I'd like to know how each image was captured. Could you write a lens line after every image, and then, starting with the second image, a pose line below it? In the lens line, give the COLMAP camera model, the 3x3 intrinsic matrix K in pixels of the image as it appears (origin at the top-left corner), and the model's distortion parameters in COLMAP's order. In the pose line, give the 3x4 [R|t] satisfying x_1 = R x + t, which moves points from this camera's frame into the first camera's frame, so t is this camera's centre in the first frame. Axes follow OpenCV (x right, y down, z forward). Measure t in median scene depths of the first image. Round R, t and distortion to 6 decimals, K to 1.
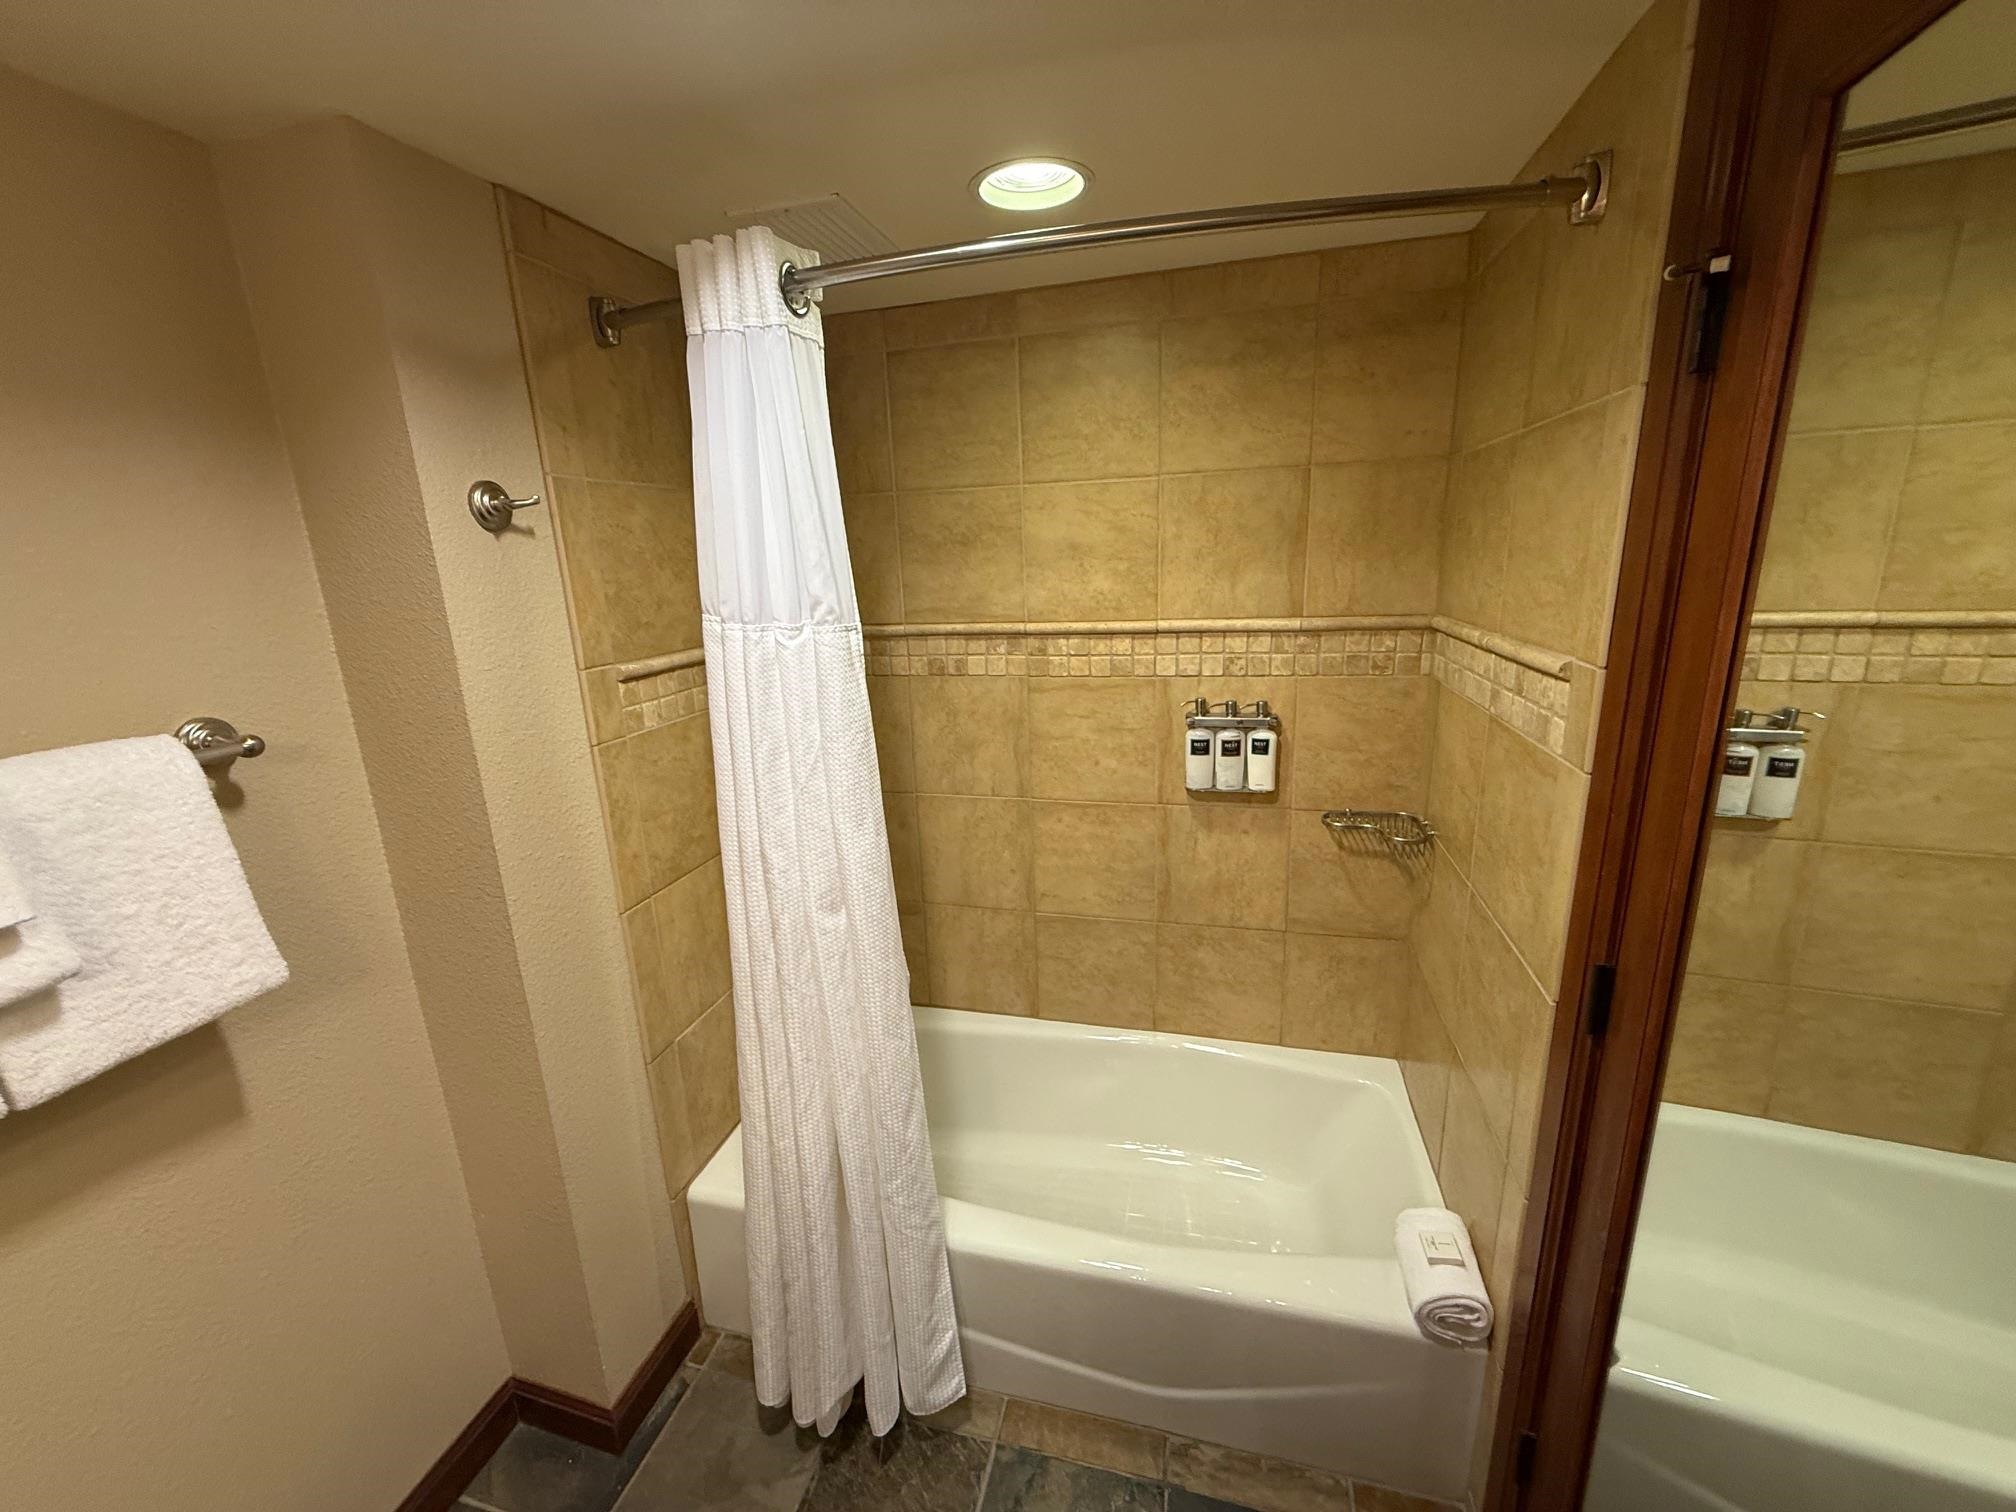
lens RADIAL K [[803.0, 0, 1003.2], [0, 803.0, 754.1], [0, 0, 1]] dist [0.005090, -0.001407]
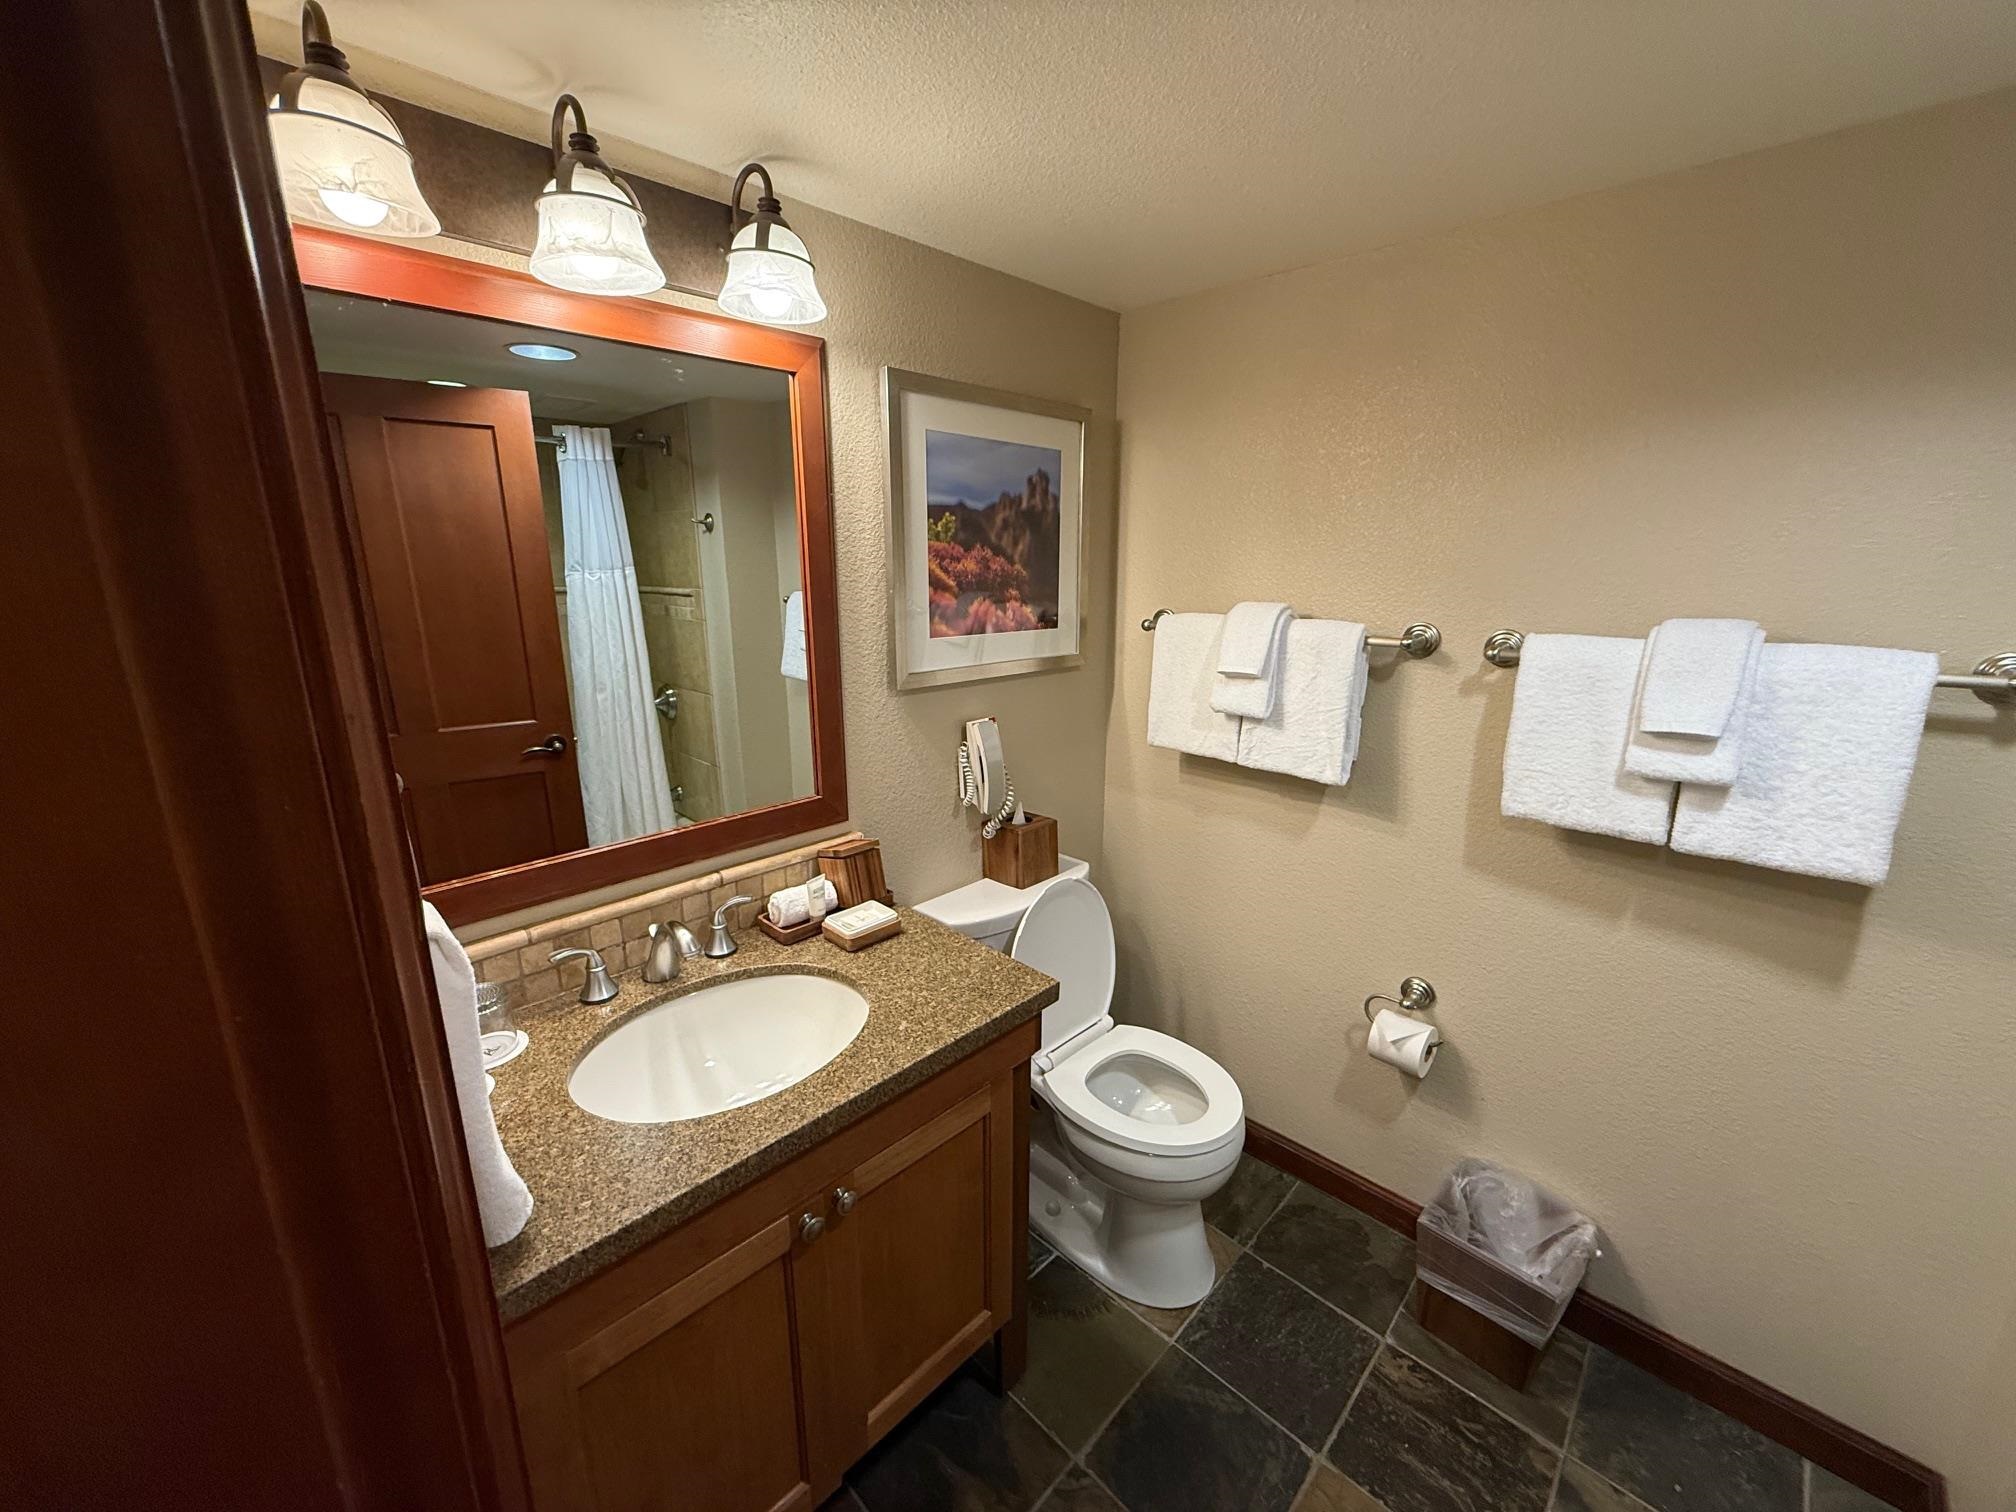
lens RADIAL K [[803.0, 0, 1008.5], [0, 803.0, 750.9], [0, 0, 1]] dist [0.005090, -0.001407]
pose [[-0.483507, 0.249817, -0.838936, 0.651179], [-0.196045, 0.903160, 0.381928, -0.082319], [0.853105, 0.349134, -0.387709, 0.371944]]
